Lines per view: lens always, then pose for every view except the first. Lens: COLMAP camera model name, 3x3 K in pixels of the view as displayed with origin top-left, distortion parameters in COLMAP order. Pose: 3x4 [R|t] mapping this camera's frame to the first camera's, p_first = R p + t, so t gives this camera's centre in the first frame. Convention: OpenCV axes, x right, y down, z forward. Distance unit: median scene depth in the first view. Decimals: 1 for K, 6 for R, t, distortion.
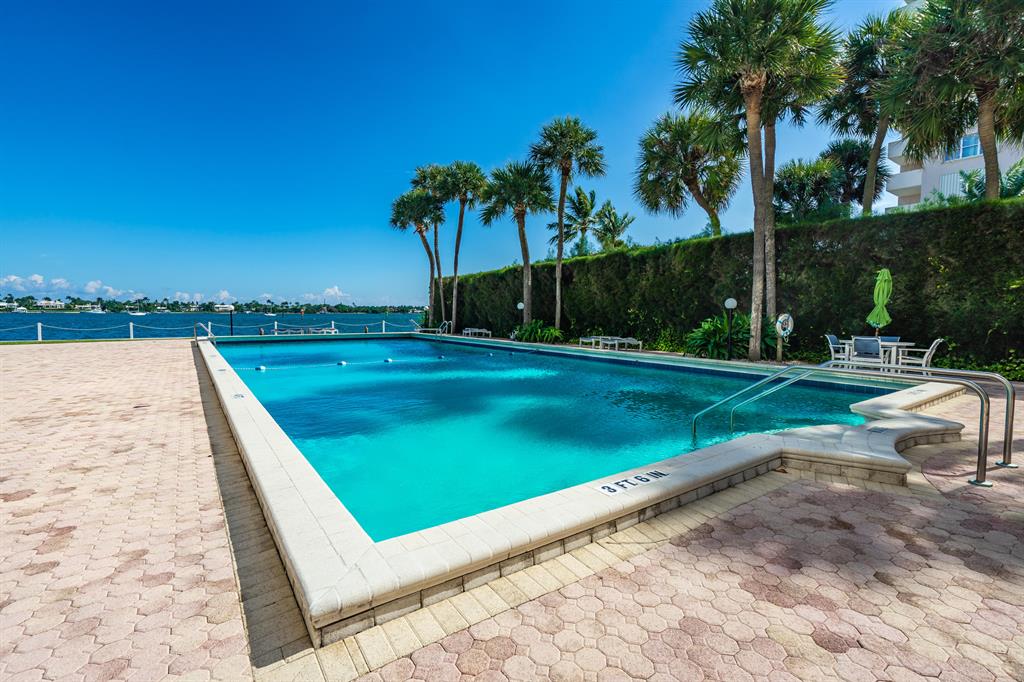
lens RADIAL K [[467.4, 0, 512.0], [0, 467.4, 341.0], [0, 0, 1]] dist [0.000045, 0.000042]
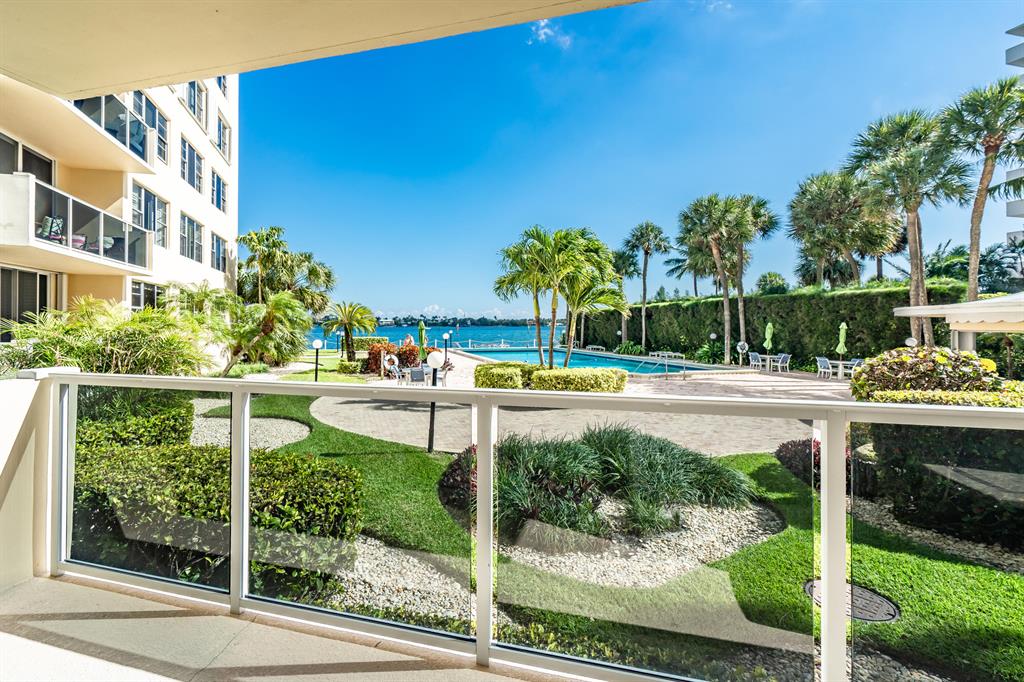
lens RADIAL K [[467.4, 0, 512.0], [0, 467.4, 341.0], [0, 0, 1]] dist [0.000045, 0.000042]
pose [[0.955348, 0.012219, -0.295231, 0.145566], [-0.021616, 0.999358, -0.028586, 0.010515], [0.294692, 0.033691, 0.954998, -0.698963]]
